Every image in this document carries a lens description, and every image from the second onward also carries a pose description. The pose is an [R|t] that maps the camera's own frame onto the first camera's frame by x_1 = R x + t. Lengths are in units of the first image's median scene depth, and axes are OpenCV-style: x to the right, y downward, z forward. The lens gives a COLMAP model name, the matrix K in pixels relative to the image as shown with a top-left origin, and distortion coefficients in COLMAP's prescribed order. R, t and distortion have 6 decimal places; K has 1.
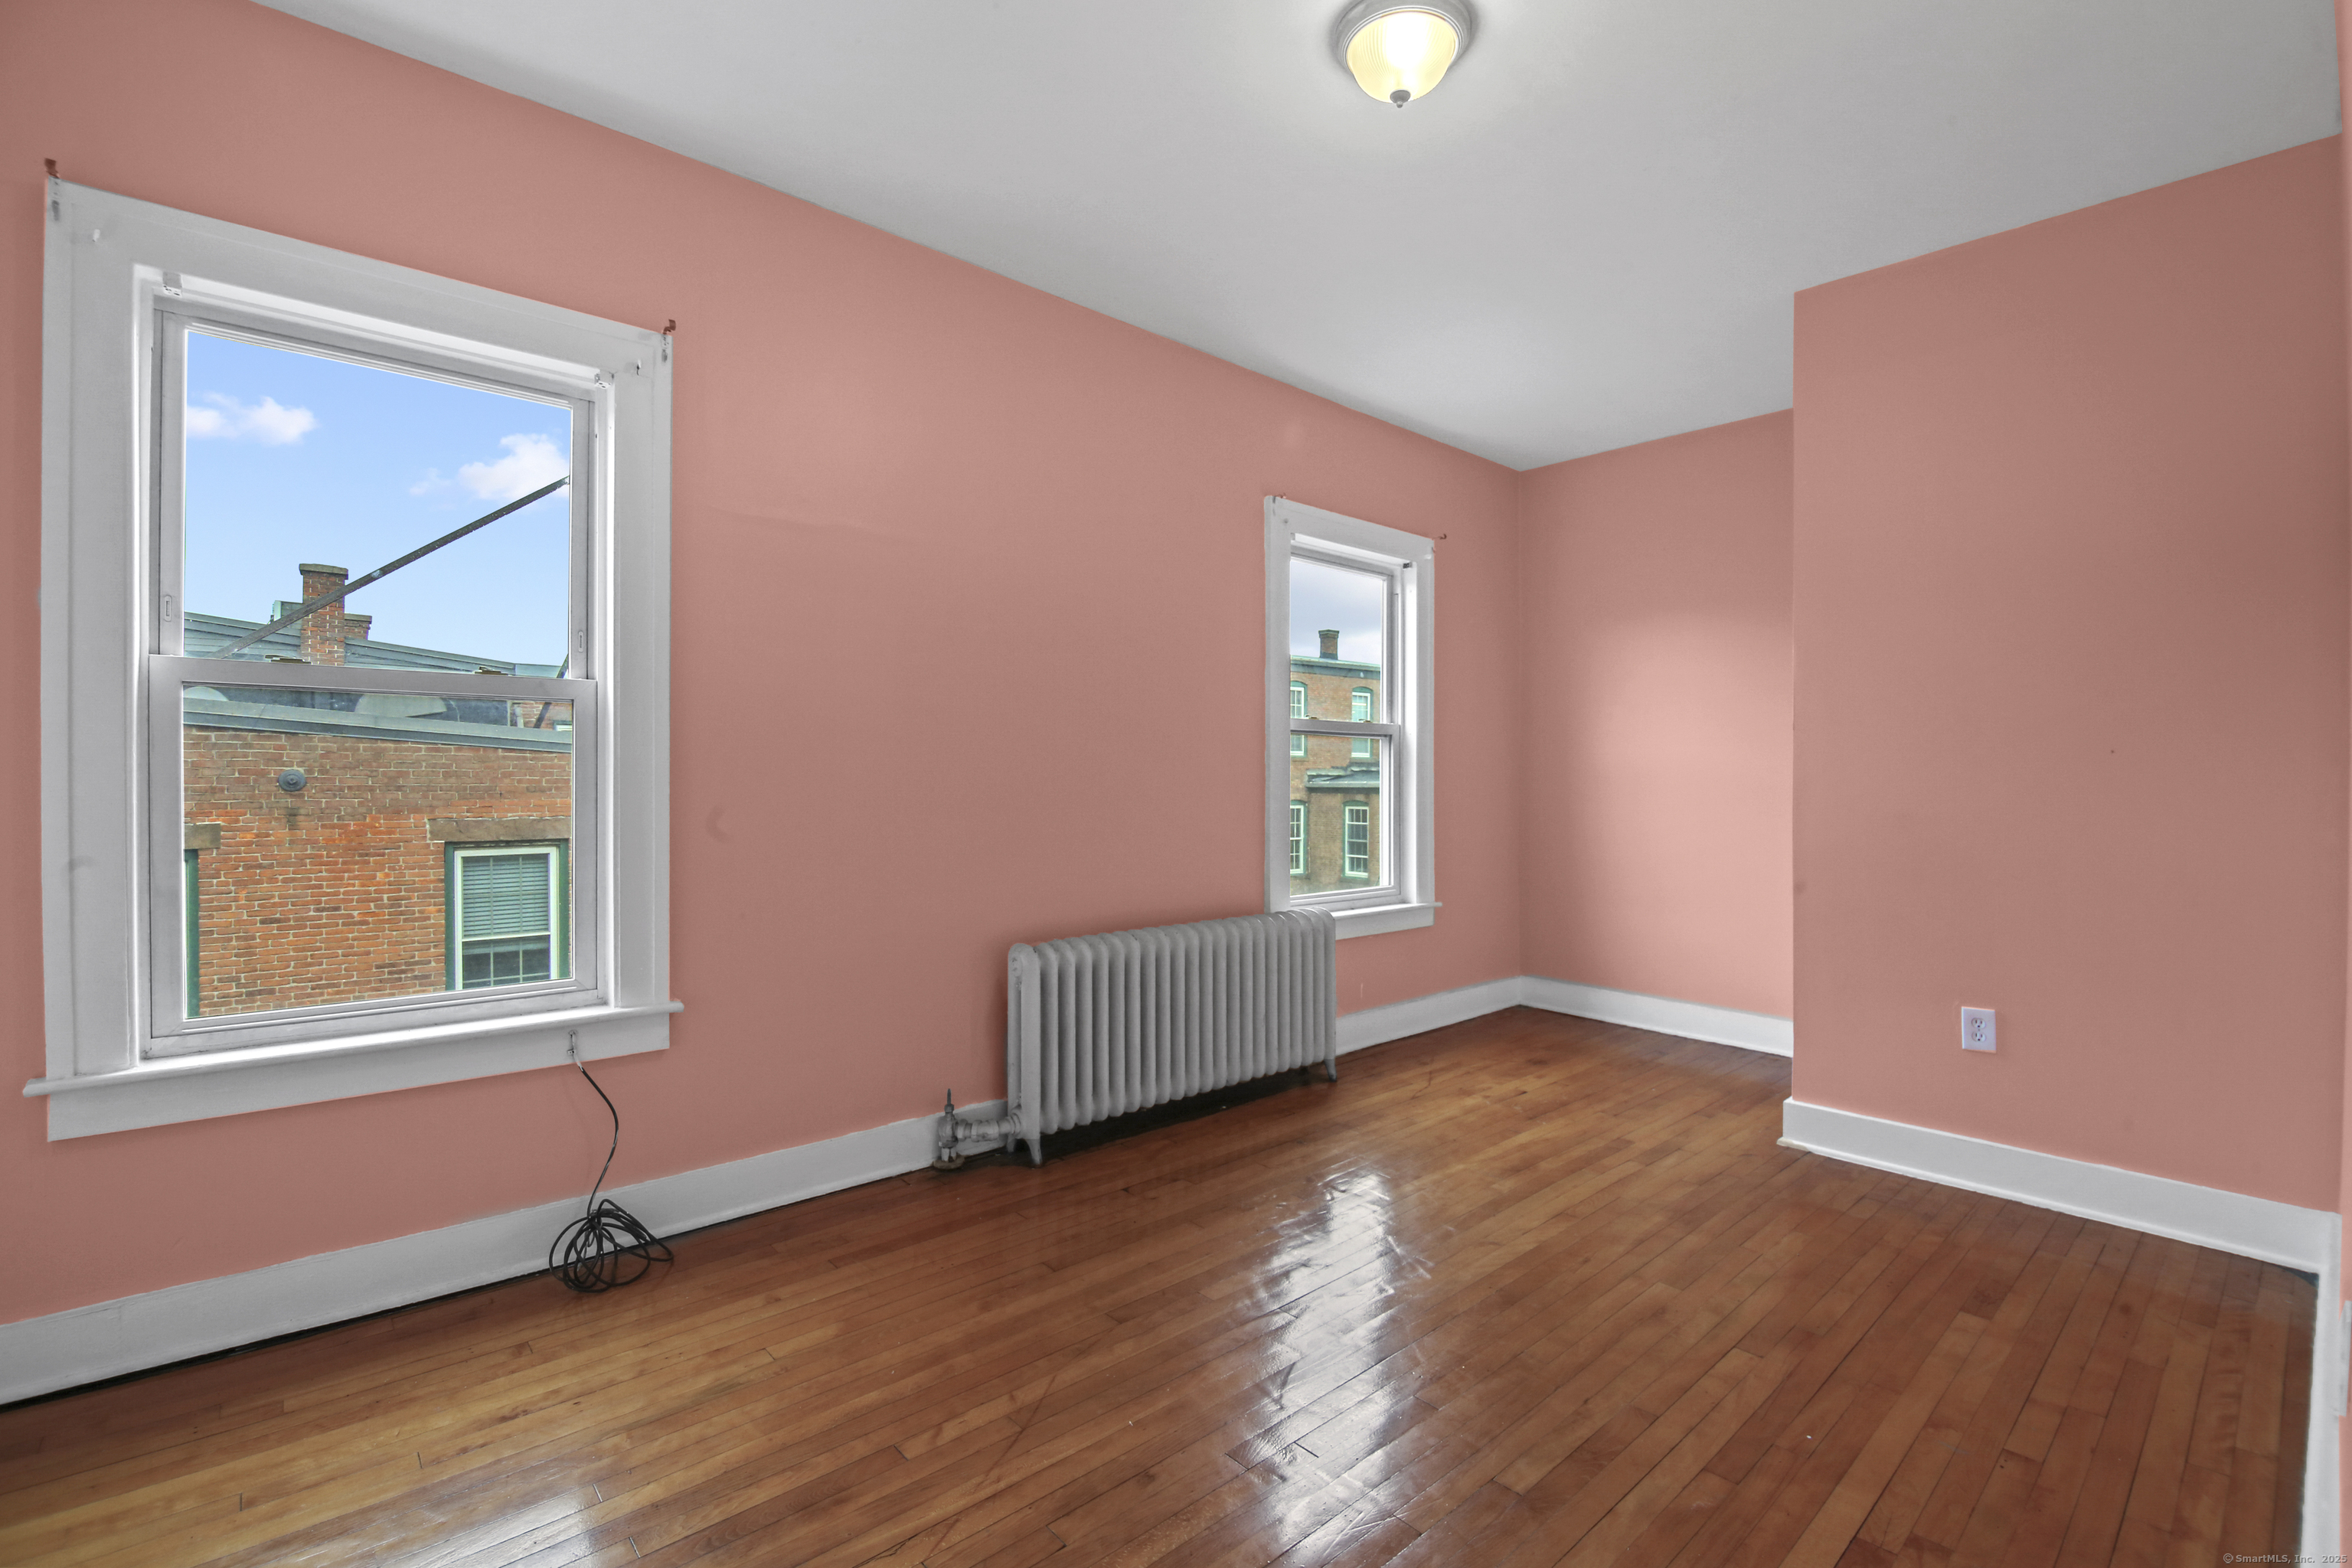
lens RADIAL K [[1048.1, 0, 1202.2], [0, 1048.1, 795.2], [0, 0, 1]] dist [0.001131, -0.014578]
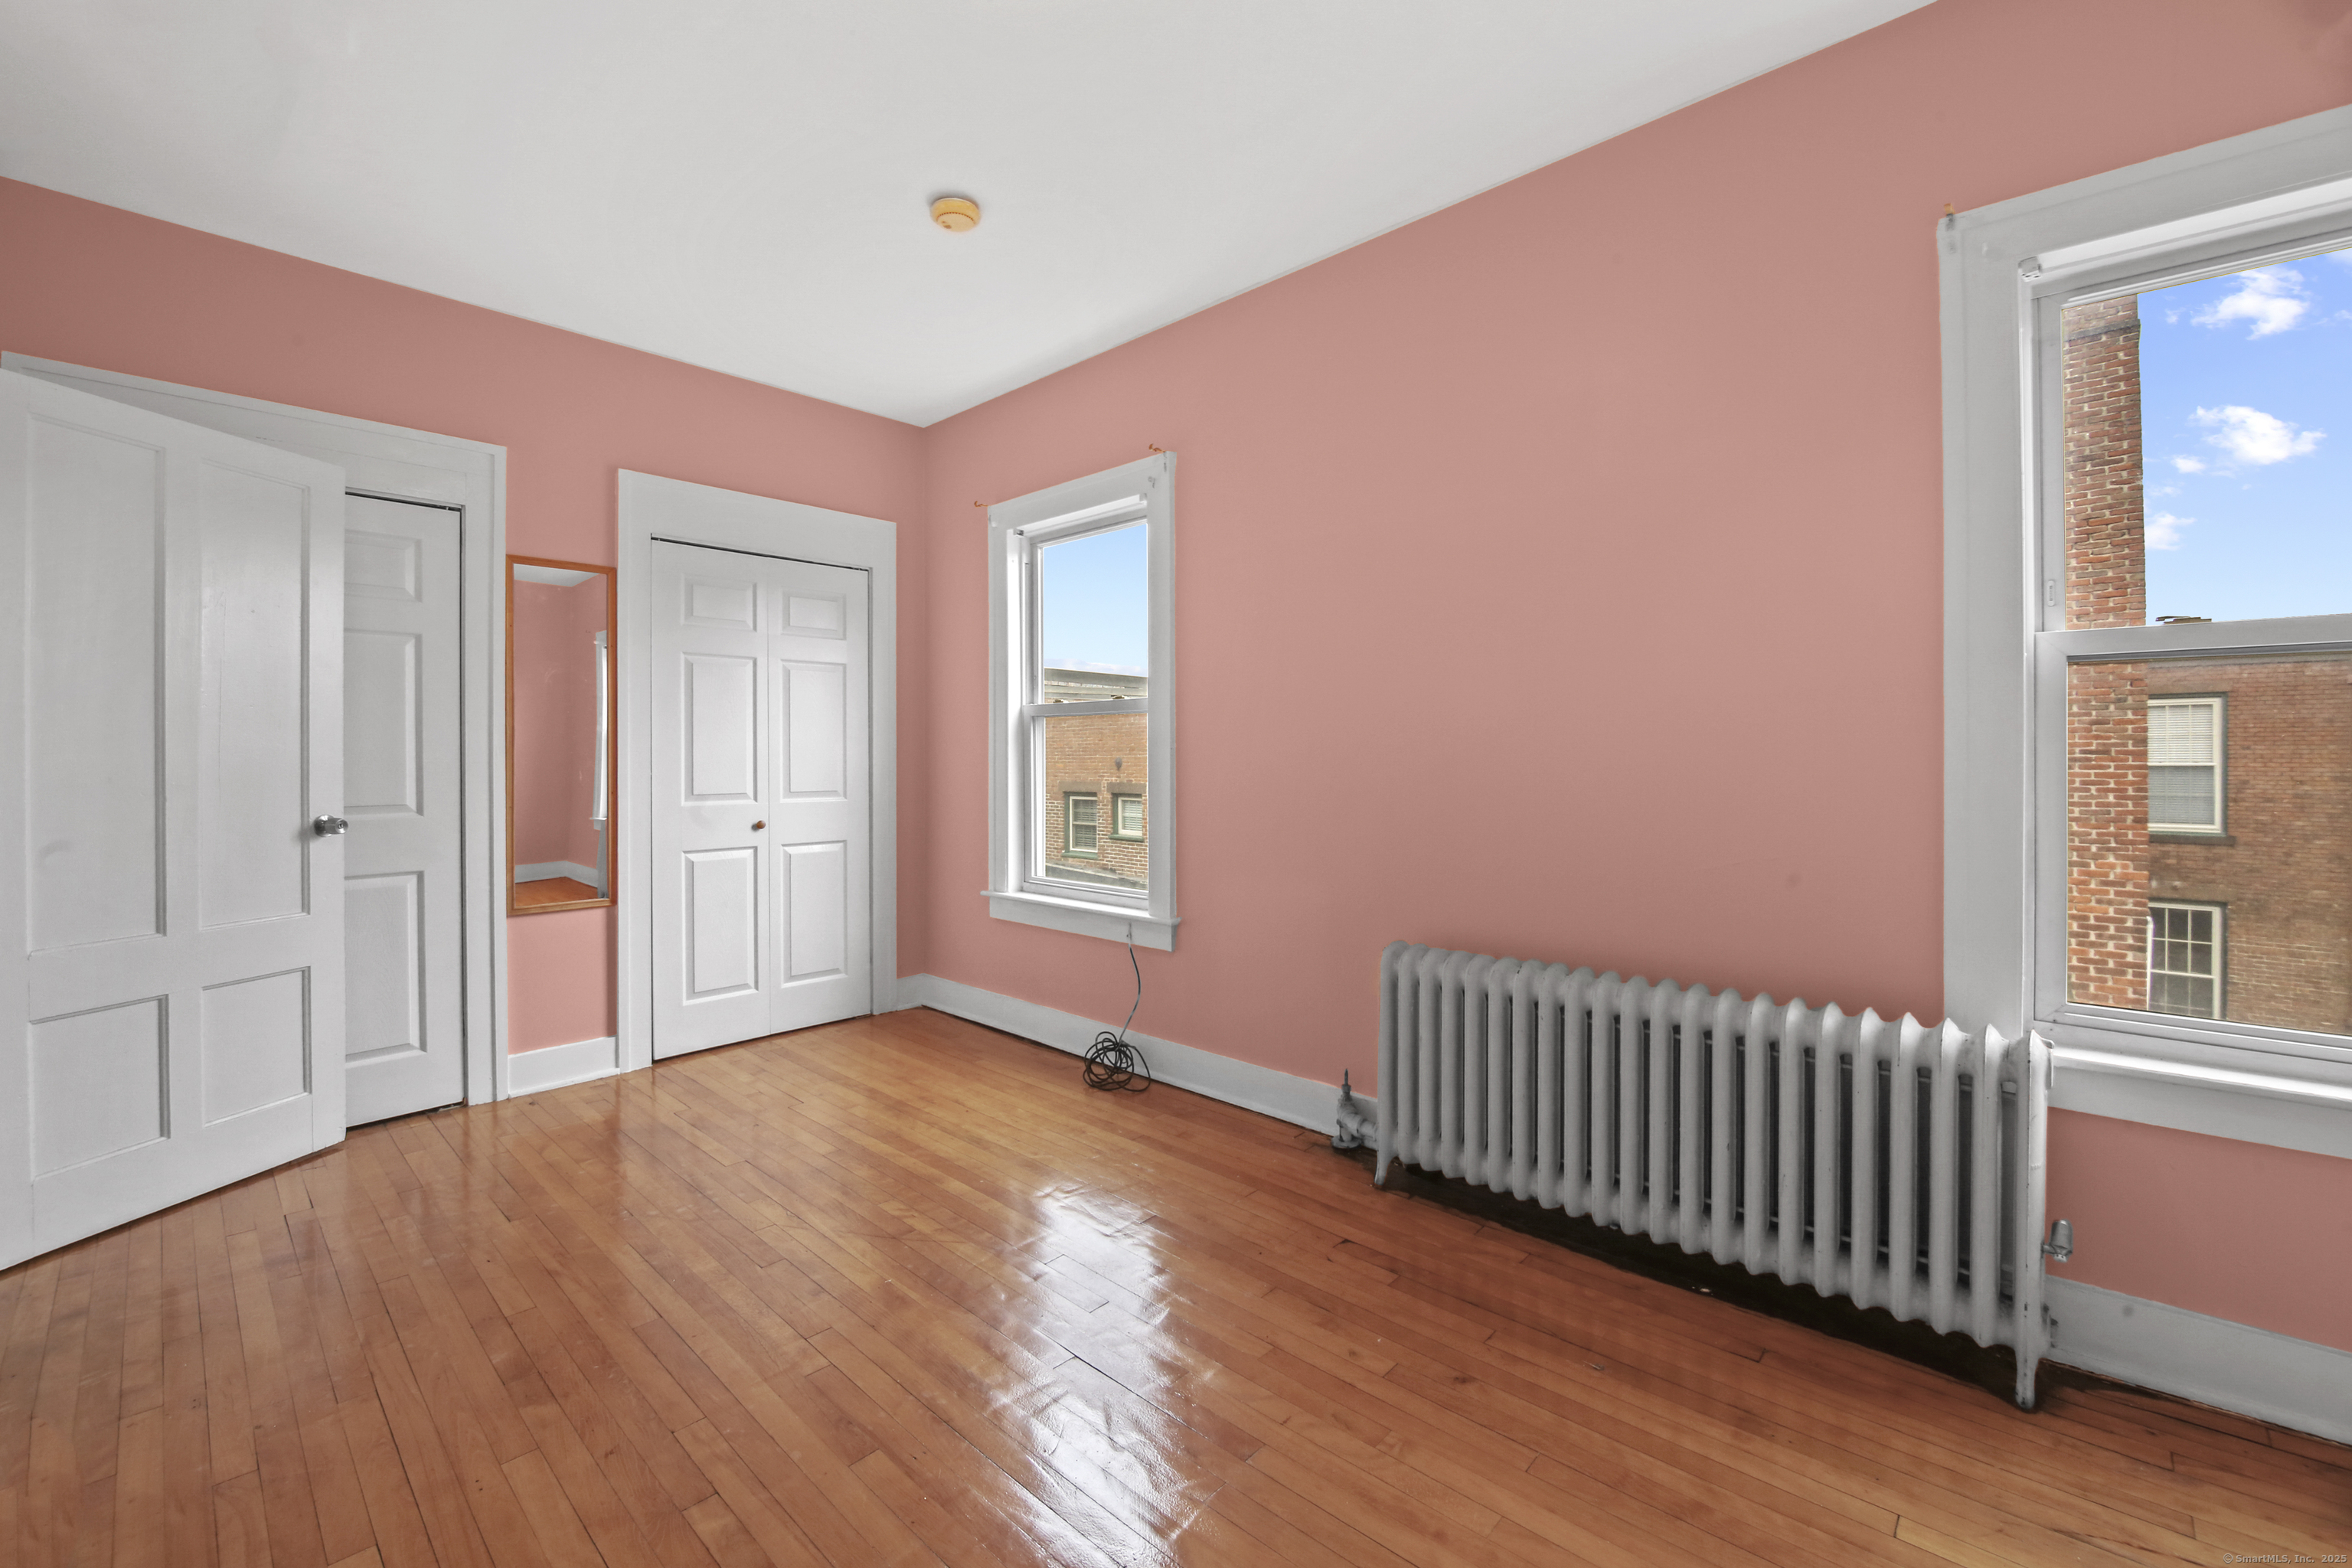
lens RADIAL K [[962.4, 0, 1162.6], [0, 962.4, 756.9], [0, 0, 1]] dist [-0.001864, -0.000539]
pose [[0.070136, -0.006972, -0.997513, 0.820440], [-0.013475, 0.999878, -0.007936, -0.011782], [0.997446, 0.013998, 0.070033, 0.924915]]
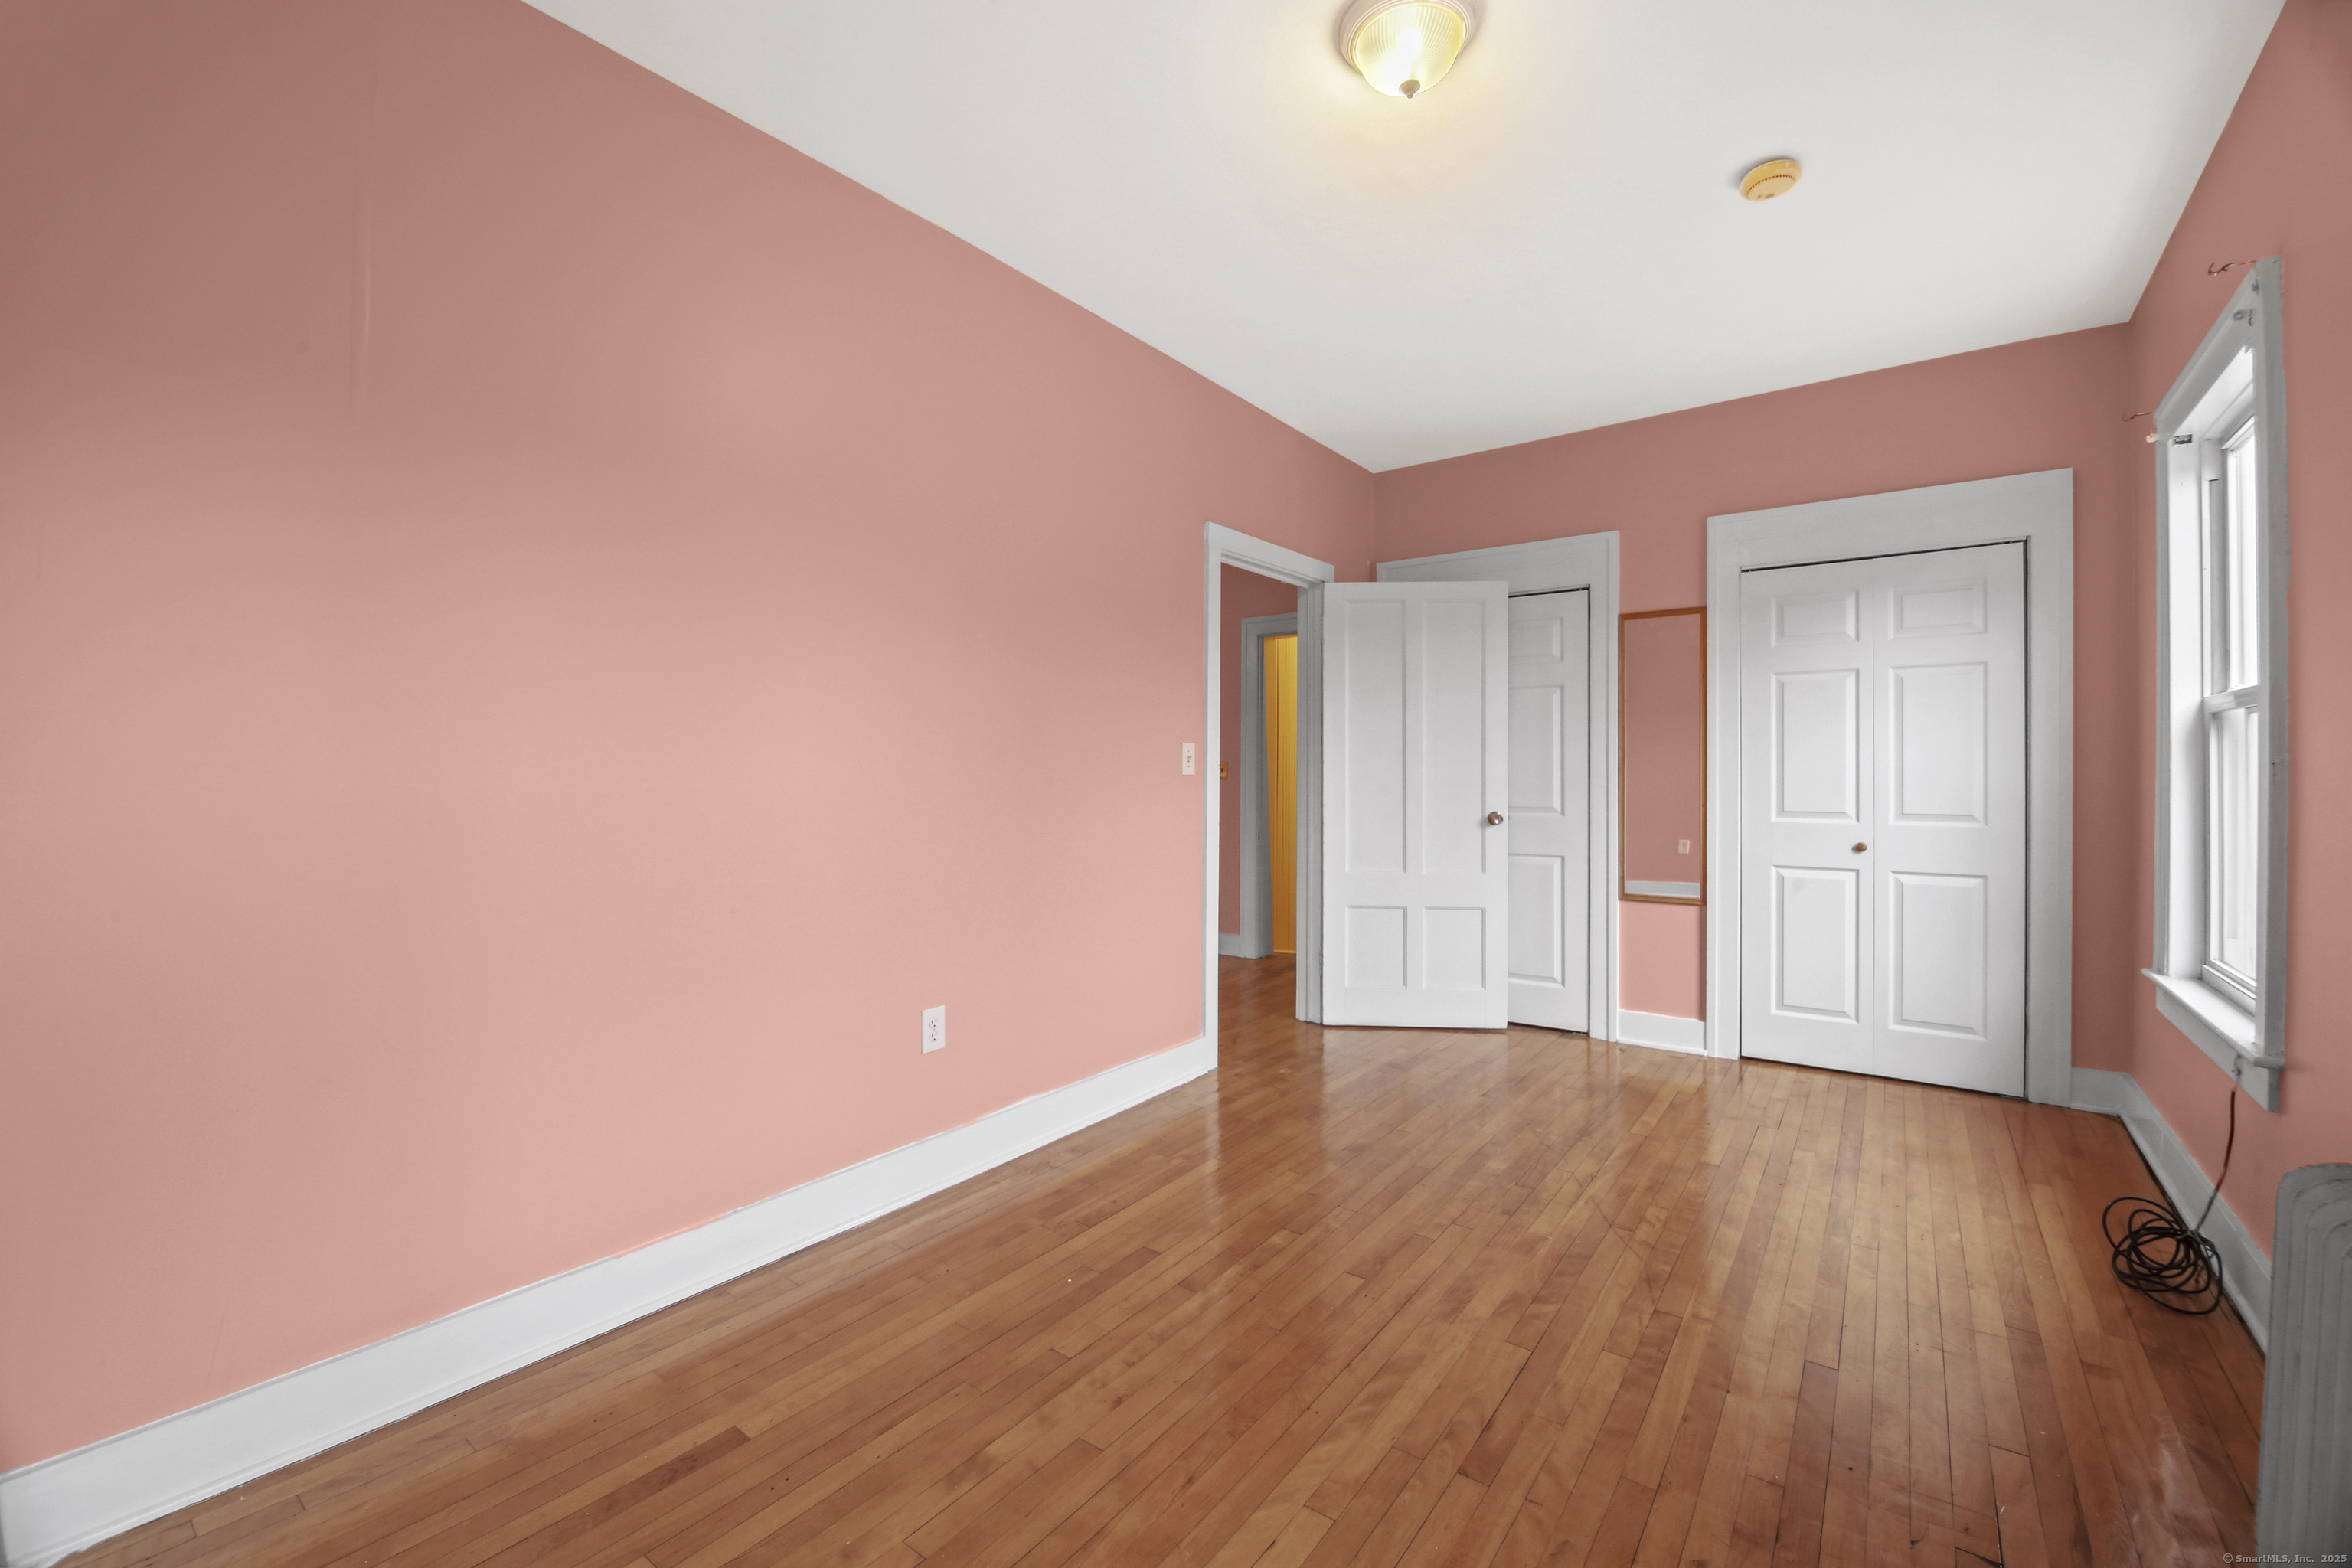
lens RADIAL K [[969.0, 0, 1206.3], [0, 969.0, 763.3], [0, 0, 1]] dist [-0.002748, -0.000264]
pose [[-0.979367, -0.009401, -0.201872, 0.487824], [-0.010793, 0.999925, 0.005795, -0.030249], [0.201802, 0.007855, -0.979395, 1.631957]]
